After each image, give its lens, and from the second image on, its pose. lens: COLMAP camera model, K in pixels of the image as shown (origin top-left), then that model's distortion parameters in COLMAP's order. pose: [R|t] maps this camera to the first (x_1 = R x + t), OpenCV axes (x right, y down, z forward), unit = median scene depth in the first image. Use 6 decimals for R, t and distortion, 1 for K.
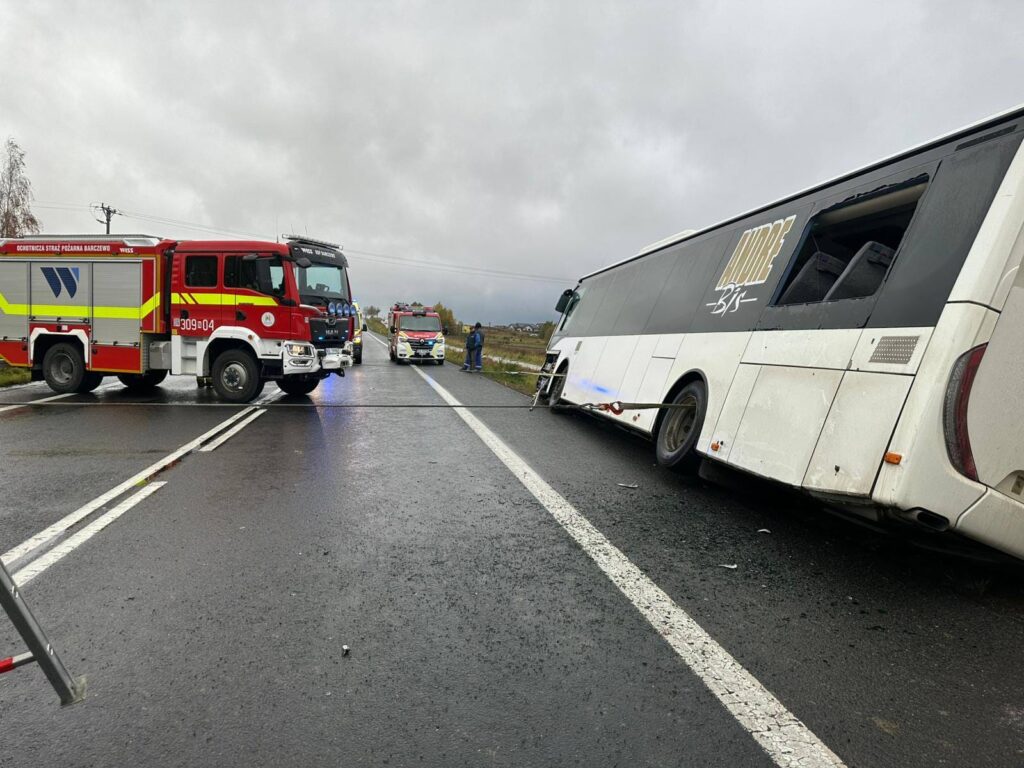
lens RADIAL K [[706.4, 0, 513.3], [0, 706.4, 378.8], [0, 0, 1]] dist [0.034808, -0.043389]
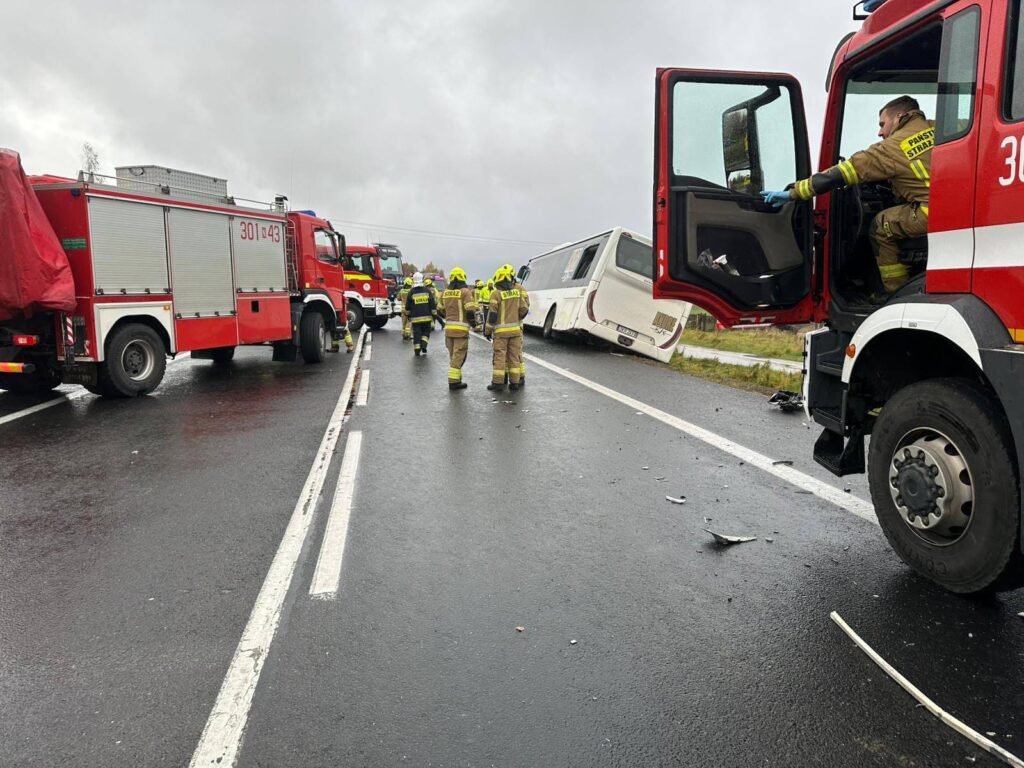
lens RADIAL K [[790.8, 0, 513.5], [0, 790.8, 386.1], [0, 0, 1]] dist [0.008142, -0.000750]
pose [[0.999636, -0.026870, 0.002332, 0.083644], [0.026704, 0.998180, 0.054073, 0.155125], [-0.003780, -0.053991, 0.998534, -2.264771]]
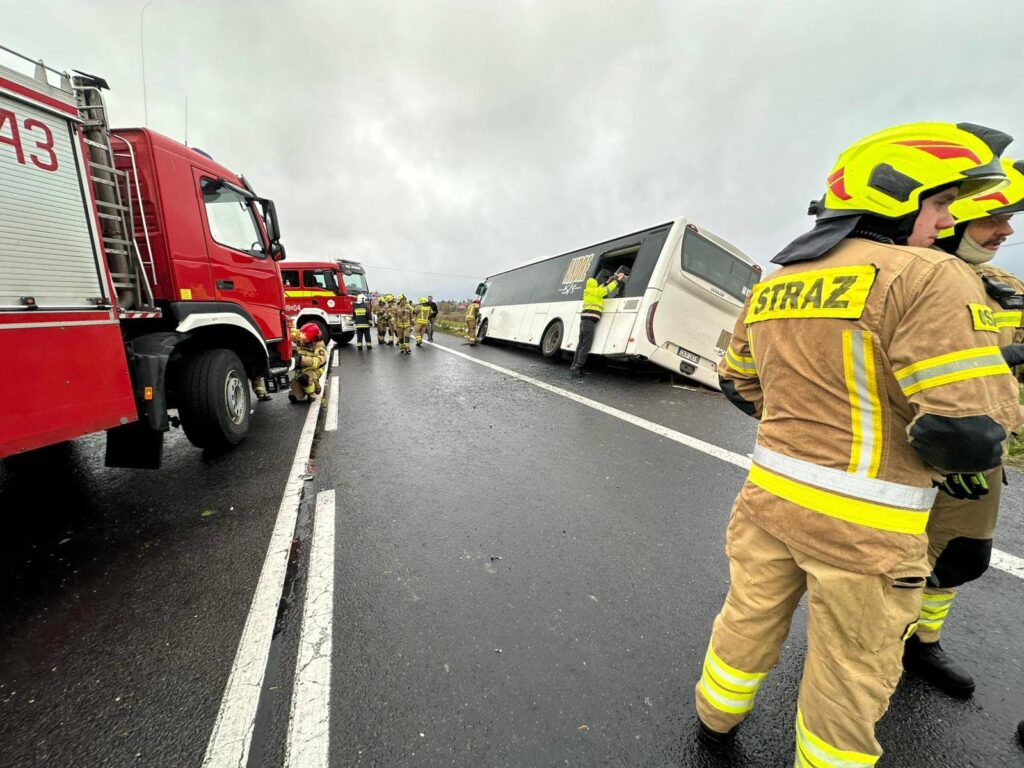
lens RADIAL K [[416.0, 0, 508.7], [0, 416.0, 380.1], [0, 0, 1]] dist [-0.019746, -0.000414]
pose [[0.976581, -0.071696, 0.202851, -0.226799], [0.048991, 0.992177, 0.114823, 0.032030], [-0.209497, -0.102196, 0.972454, -0.409623]]
